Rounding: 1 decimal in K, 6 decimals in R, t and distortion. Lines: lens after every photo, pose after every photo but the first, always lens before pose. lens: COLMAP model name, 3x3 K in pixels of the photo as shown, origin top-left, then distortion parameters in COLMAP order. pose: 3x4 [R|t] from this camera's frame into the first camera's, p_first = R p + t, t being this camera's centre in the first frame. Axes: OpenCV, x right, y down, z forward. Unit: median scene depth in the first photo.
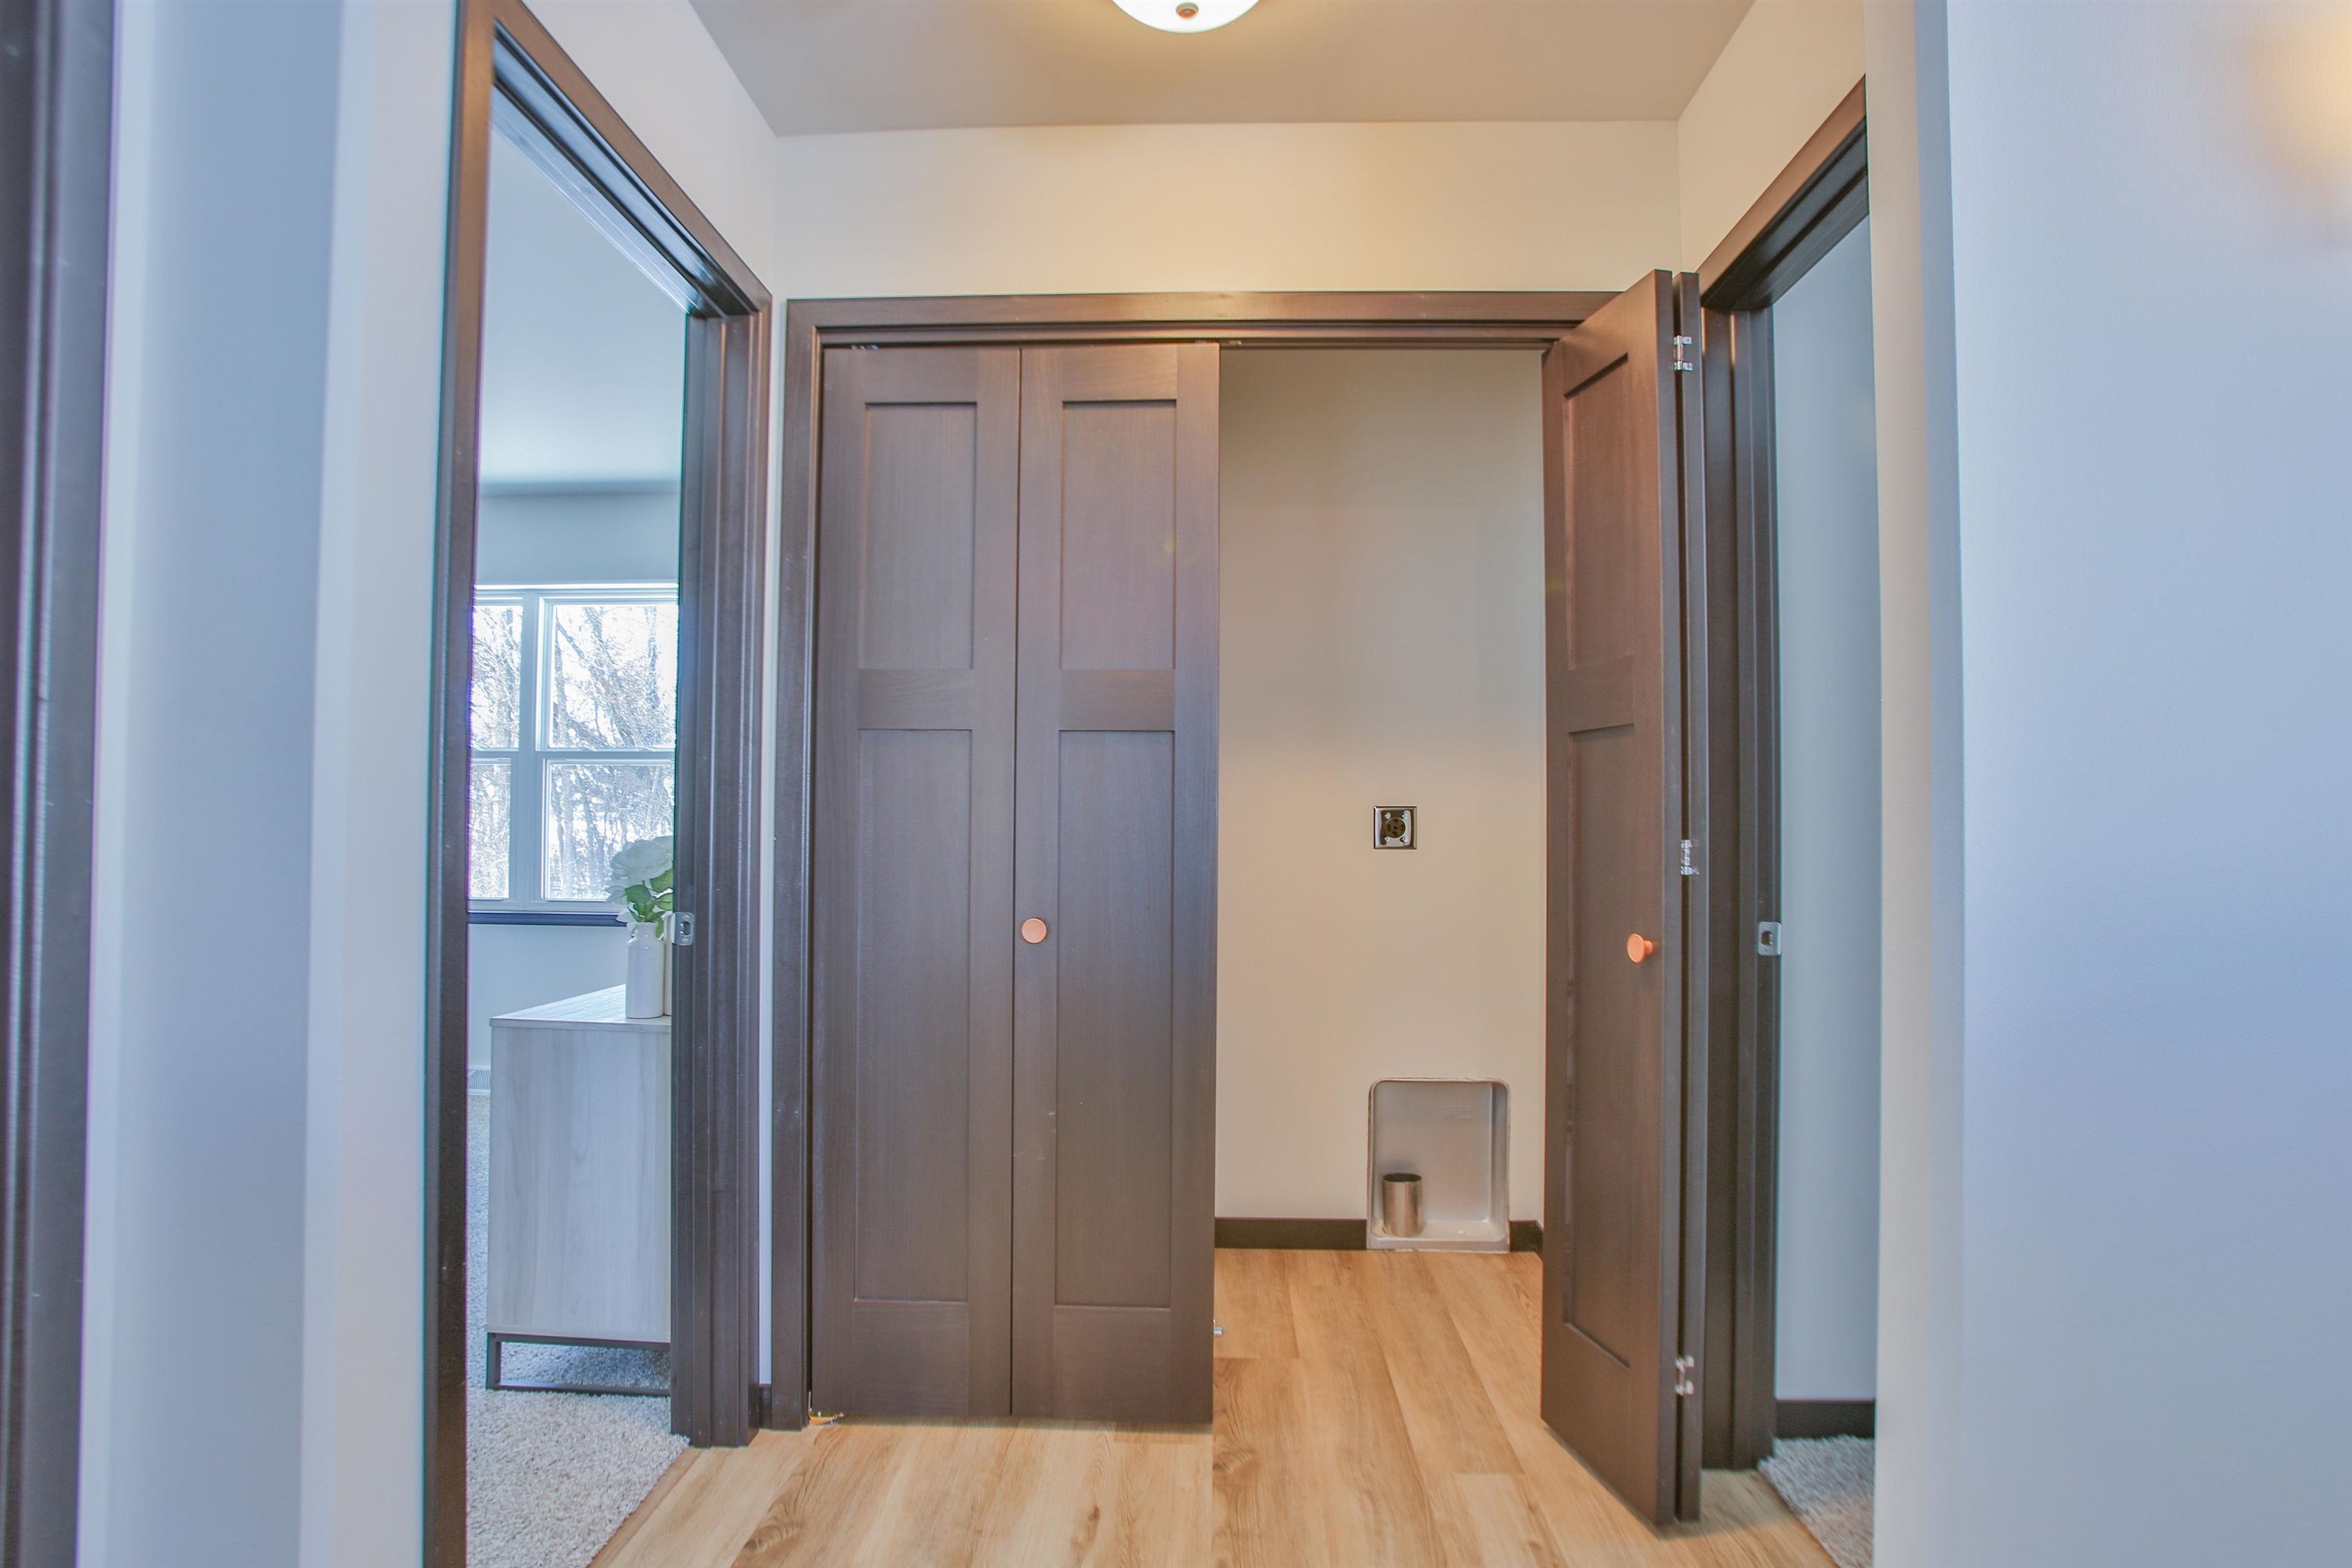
lens RADIAL K [[1211.1, 0, 1152.0], [0, 1211.1, 797.8], [0, 0, 1]] dist [-0.064288, 0.029597]
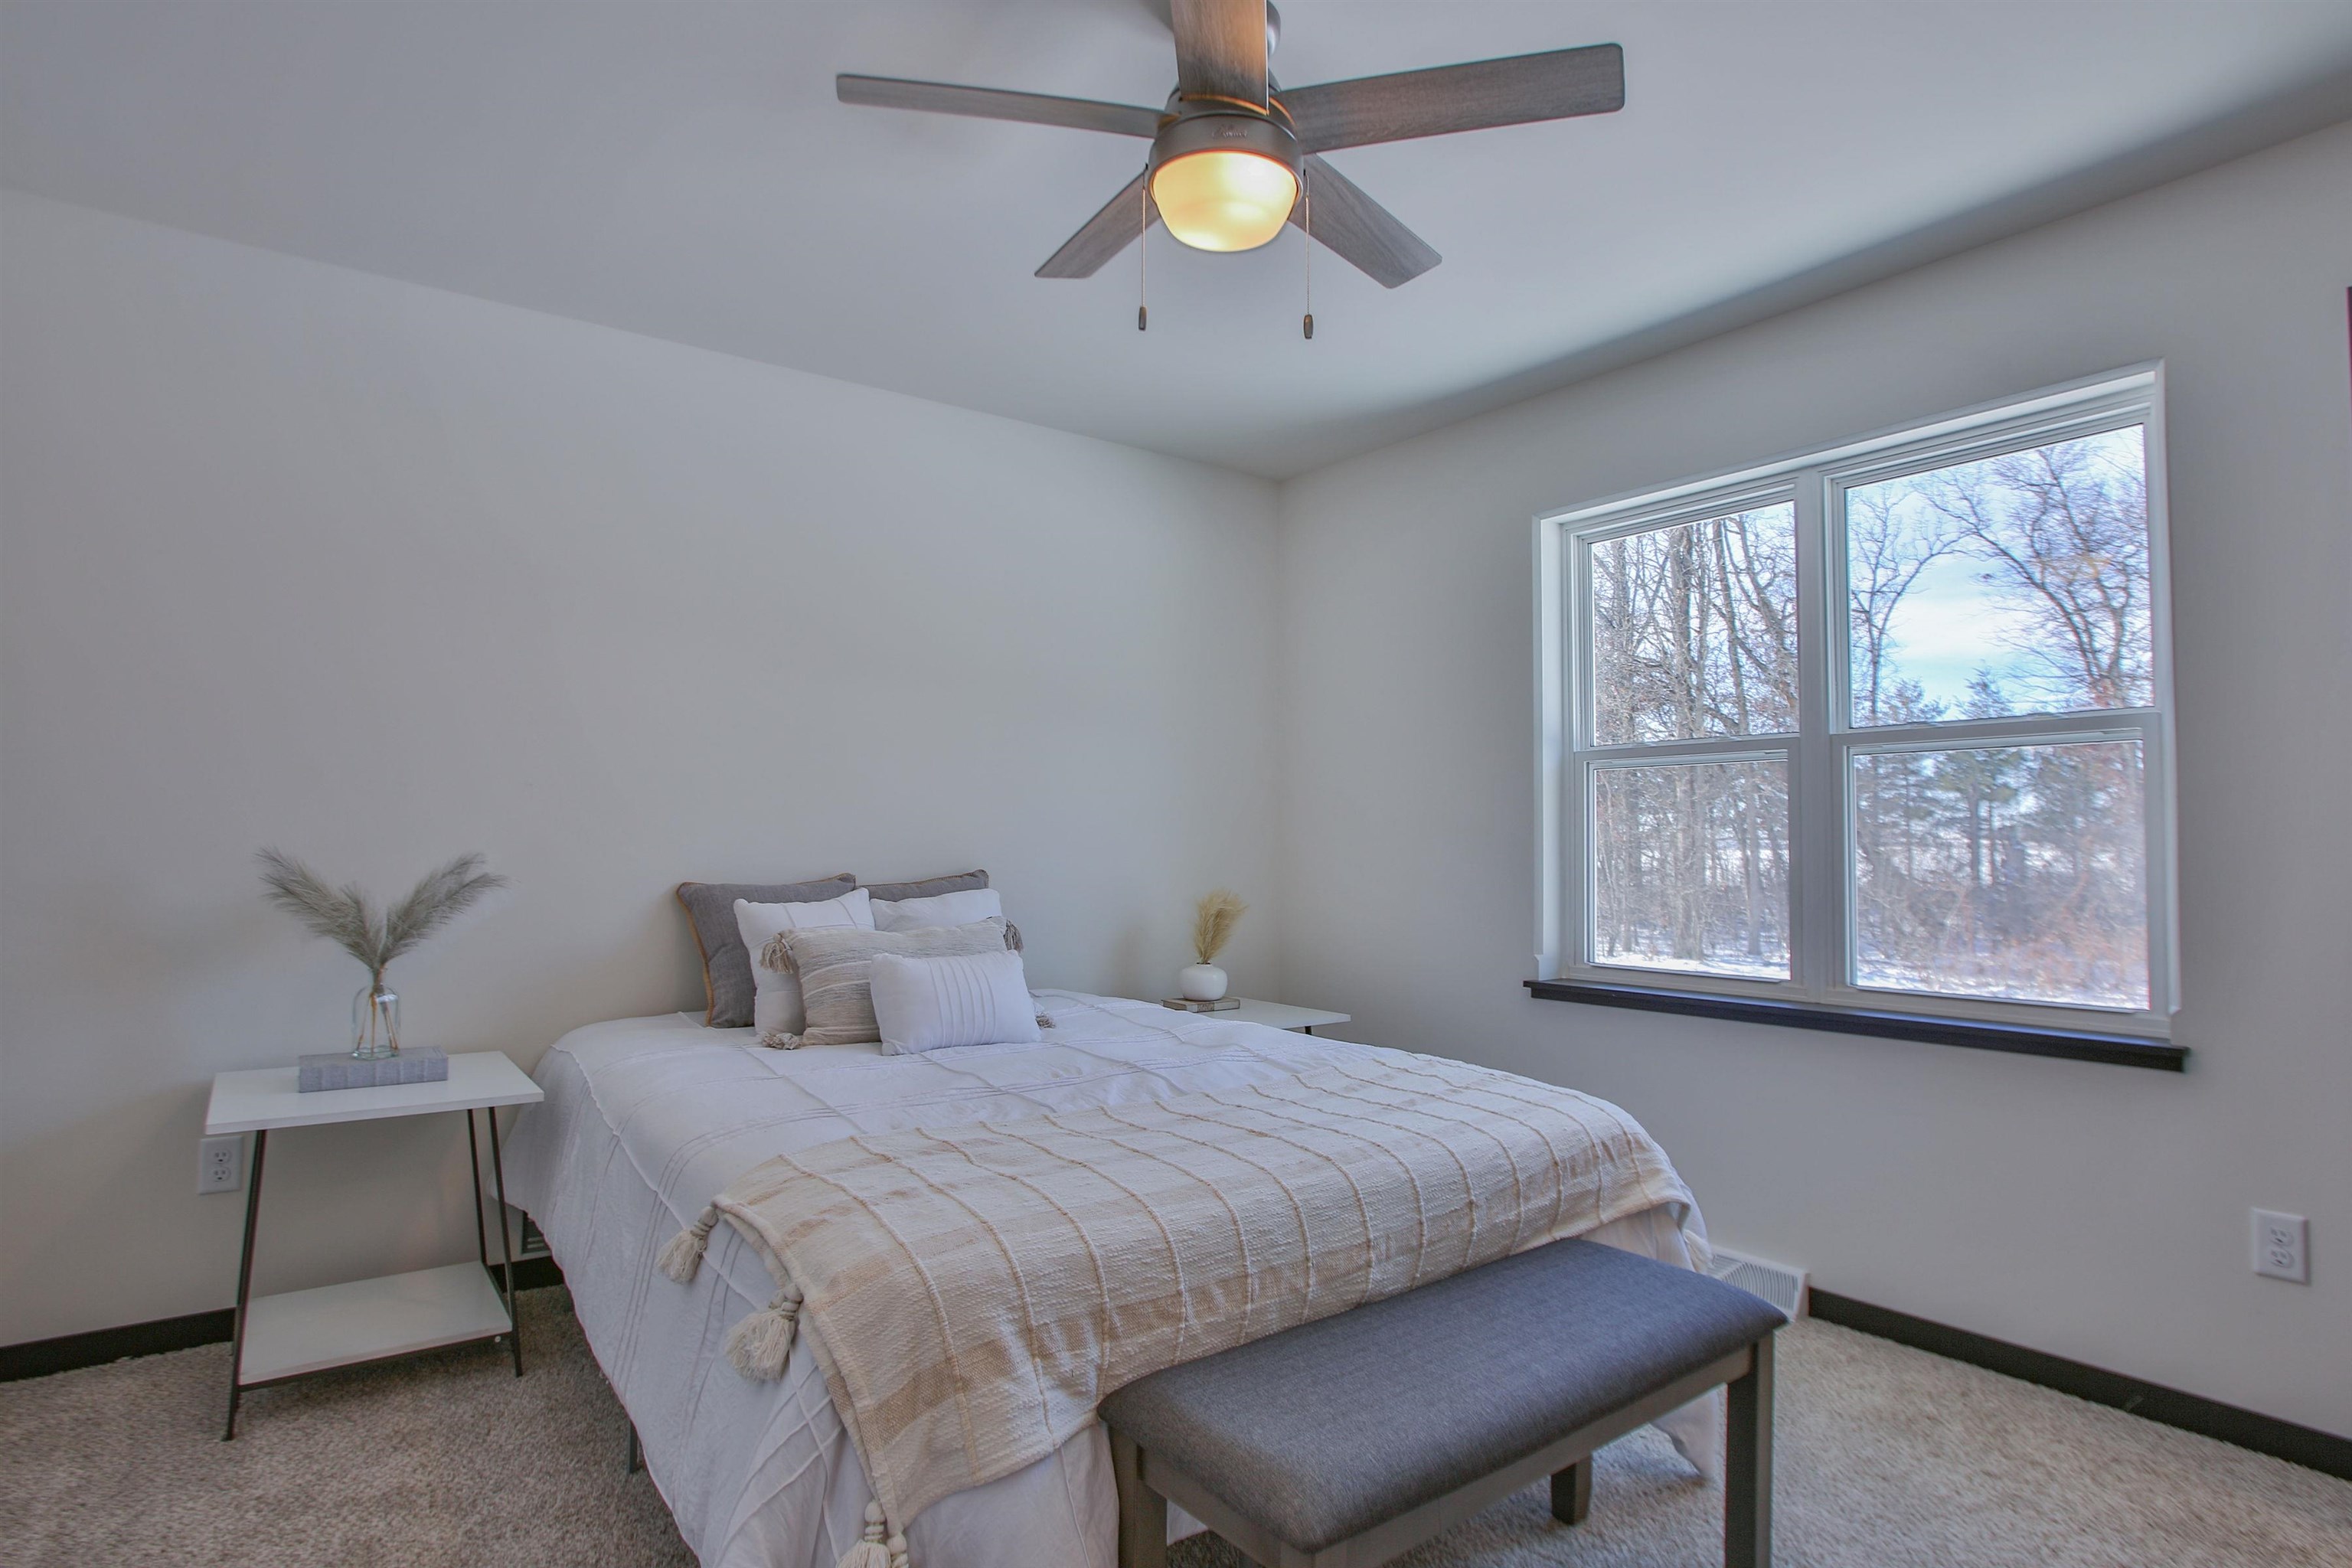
lens RADIAL K [[1211.1, 0, 1152.0], [0, 1211.1, 797.8], [0, 0, 1]] dist [-0.064288, 0.029597]
pose [[0.614493, -0.037556, -0.788028, -0.249701], [0.018590, 0.999278, -0.033127, 0.005767], [0.788703, 0.005706, 0.614748, 0.359125]]
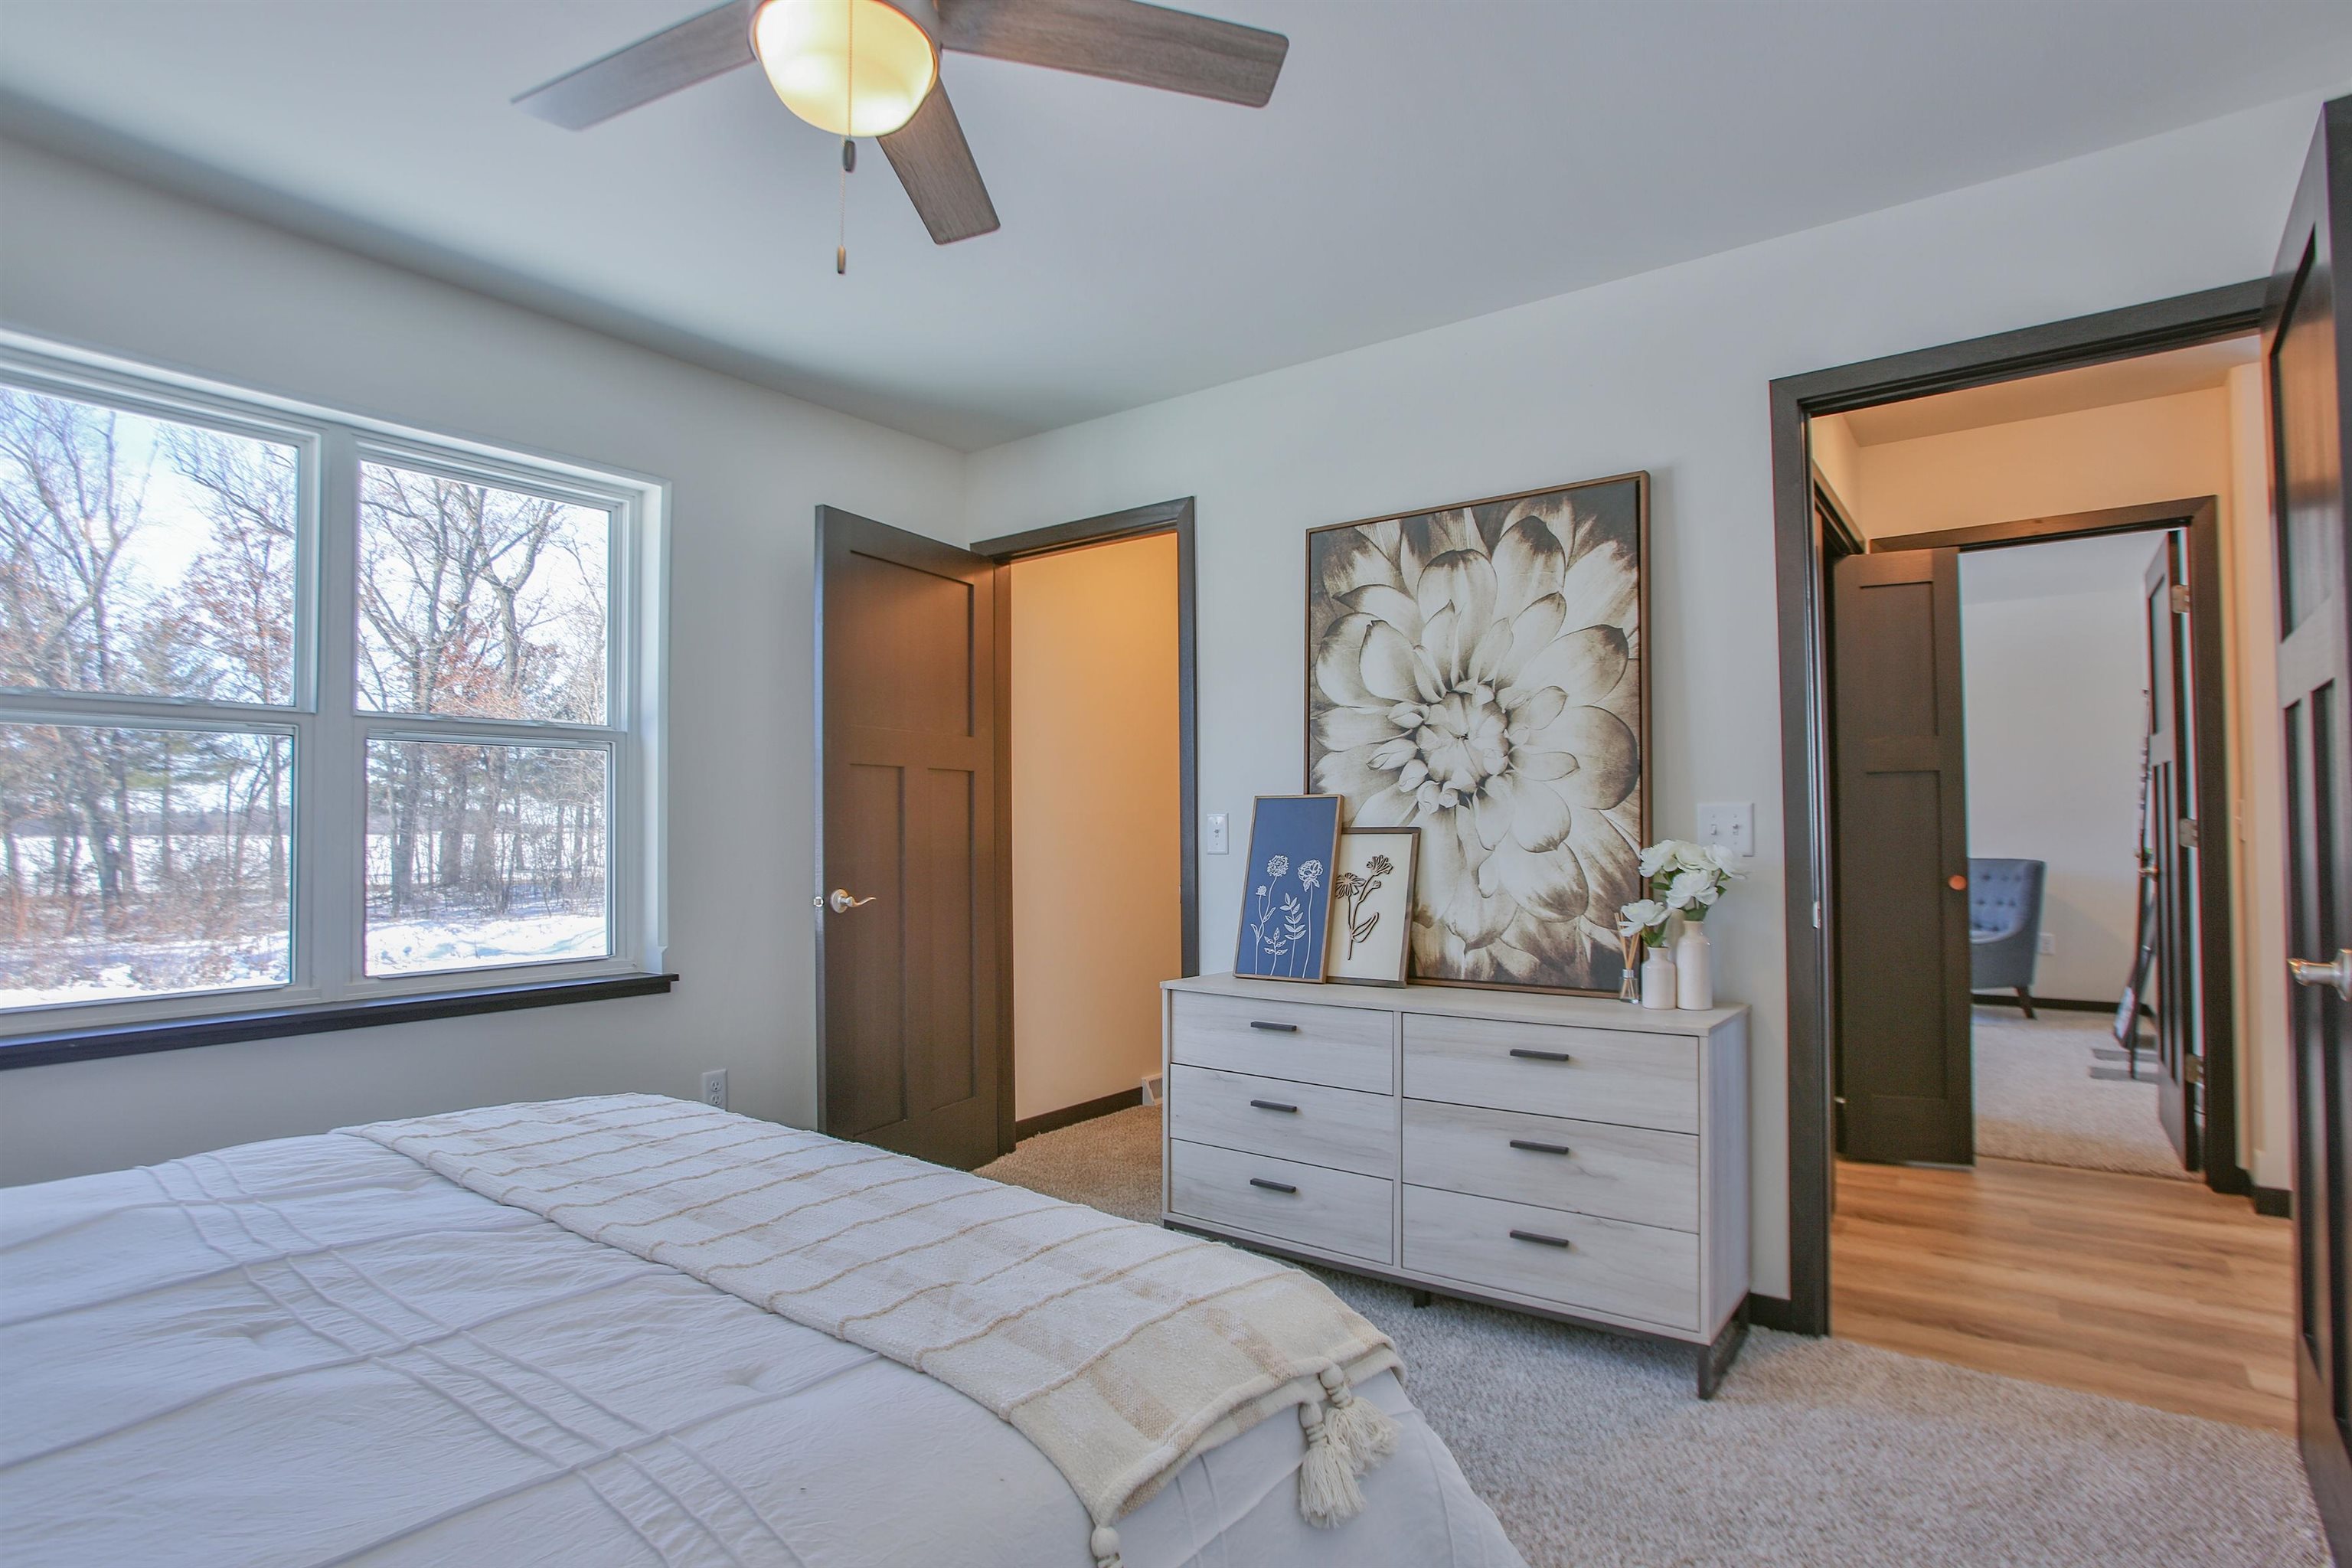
lens RADIAL K [[1211.1, 0, 1152.0], [0, 1211.1, 797.8], [0, 0, 1]] dist [-0.064288, 0.029597]
pose [[0.564924, 0.005673, 0.825123, -0.721686], [-0.003562, 0.999984, -0.004437, 0.001420], [-0.825135, -0.000433, 0.564935, 0.365848]]
